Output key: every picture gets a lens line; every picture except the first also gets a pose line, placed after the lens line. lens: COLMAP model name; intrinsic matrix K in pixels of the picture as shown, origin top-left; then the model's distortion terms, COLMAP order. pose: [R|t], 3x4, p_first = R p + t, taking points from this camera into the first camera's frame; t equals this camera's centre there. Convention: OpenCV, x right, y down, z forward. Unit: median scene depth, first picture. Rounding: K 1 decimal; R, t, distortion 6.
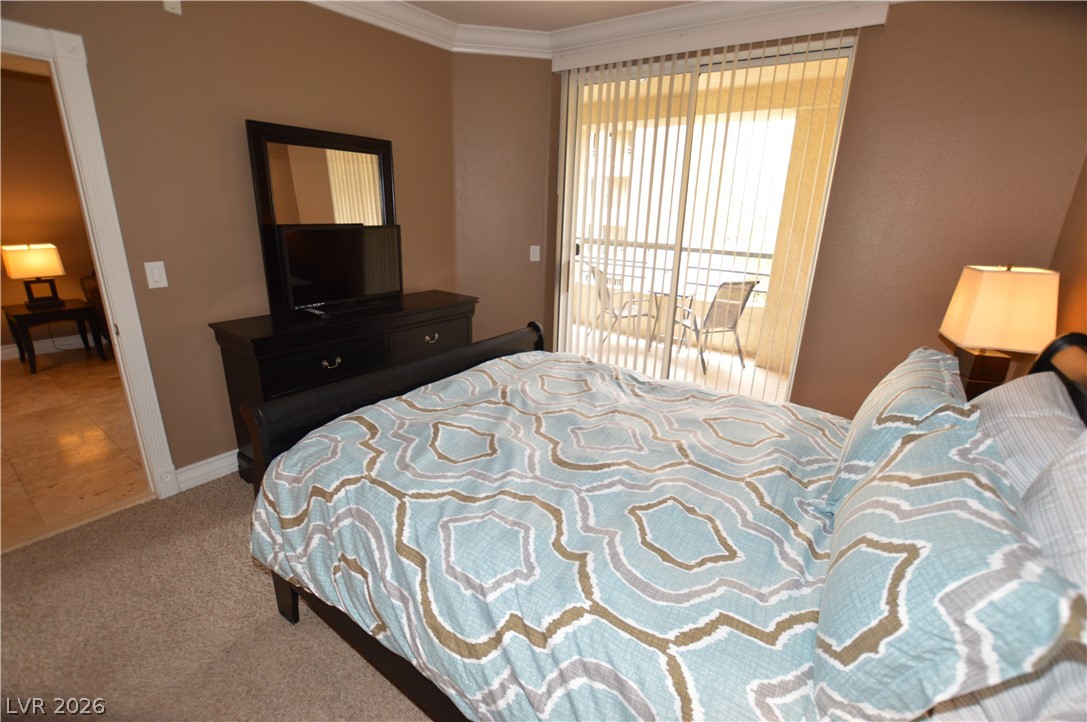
lens RADIAL K [[486.3, 0, 543.1], [0, 486.3, 366.1], [0, 0, 1]] dist [-0.027696, 0.001636]
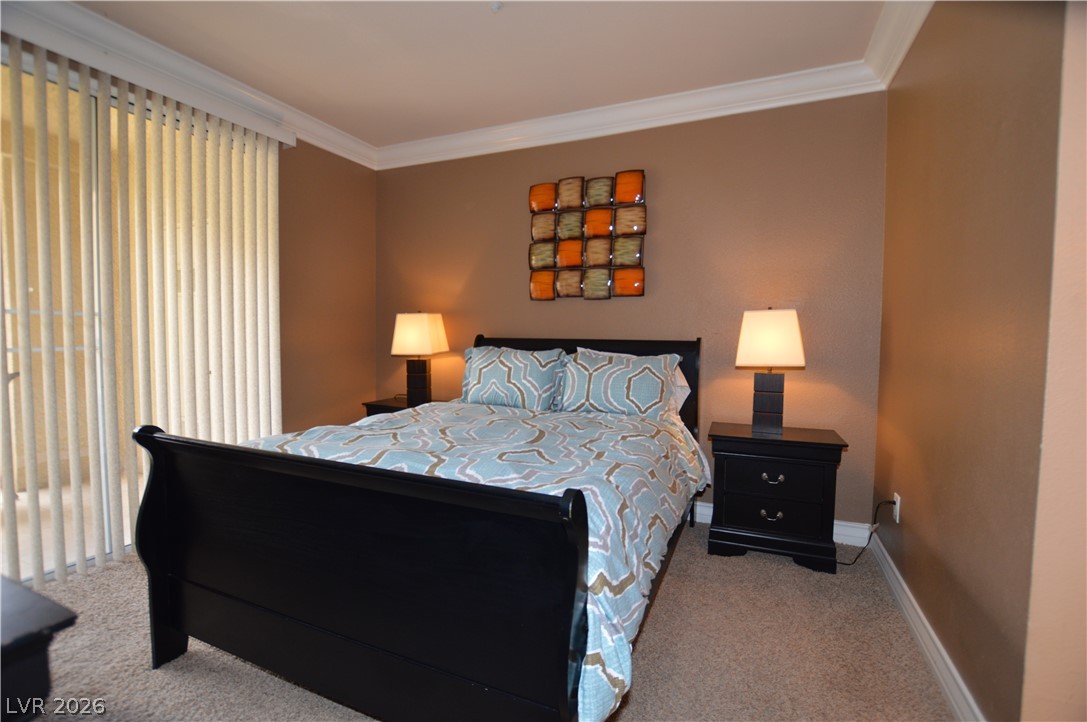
lens RADIAL K [[486.3, 0, 545.7], [0, 486.3, 365.9], [0, 0, 1]] dist [-0.027696, 0.001636]
pose [[-0.214717, -0.098410, 0.971706, -0.901256], [0.287500, 0.944460, 0.159179, -0.147093], [-0.933403, 0.313544, -0.174498, 0.809723]]
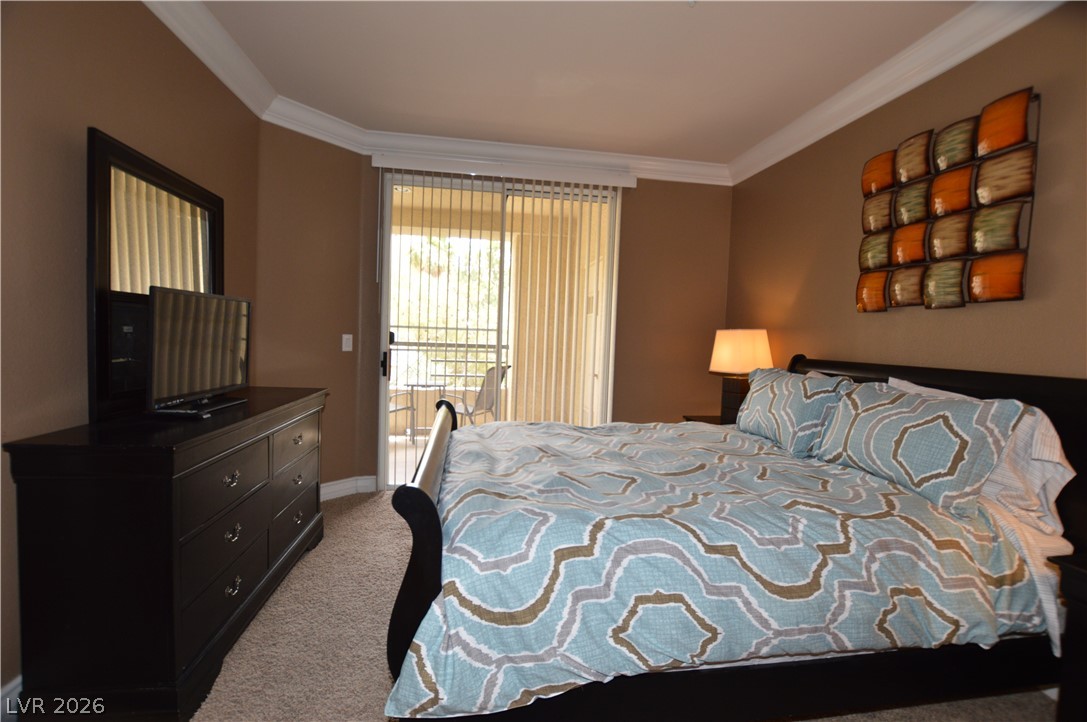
lens RADIAL K [[486.3, 0, 548.4], [0, 486.3, 367.1], [0, 0, 1]] dist [-0.027696, 0.001636]
pose [[0.707665, -0.049916, 0.704783, -0.718124], [0.207259, 0.968285, -0.139528, 0.032905], [-0.675466, 0.244811, 0.695567, 0.220046]]
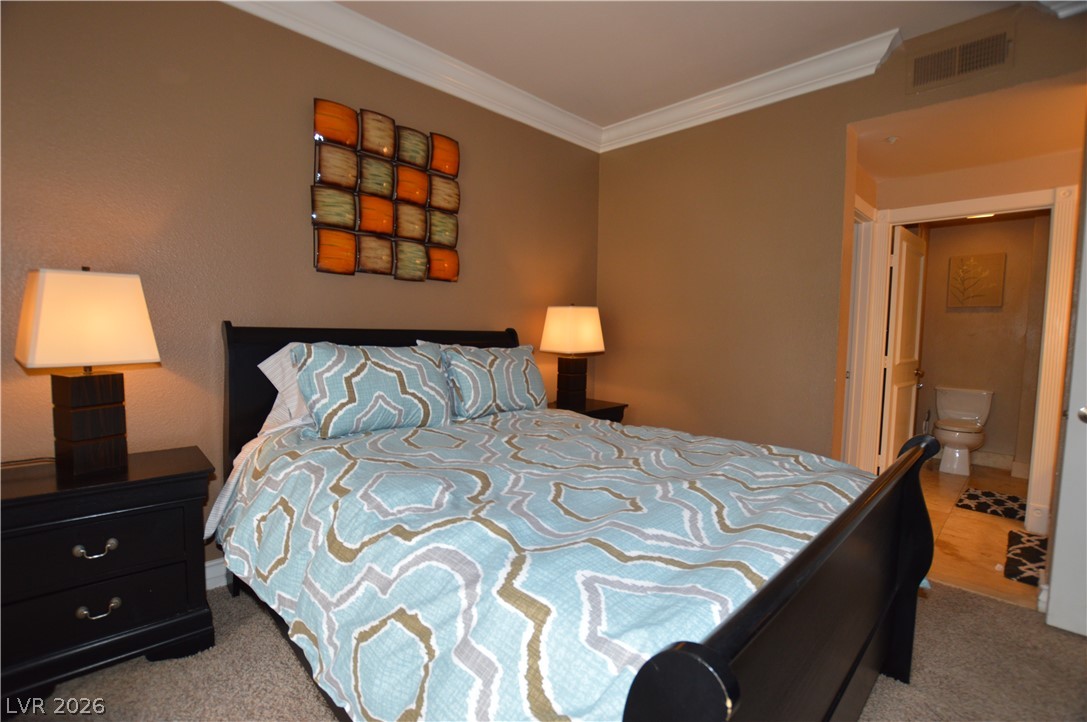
lens RADIAL K [[486.3, 0, 536.1], [0, 486.3, 361.3], [0, 0, 1]] dist [-0.027696, 0.001636]
pose [[-0.983603, -0.055432, 0.171618, 0.035376], [0.011504, 0.930371, 0.366439, -0.310198], [-0.179981, 0.362405, -0.914478, 1.464880]]
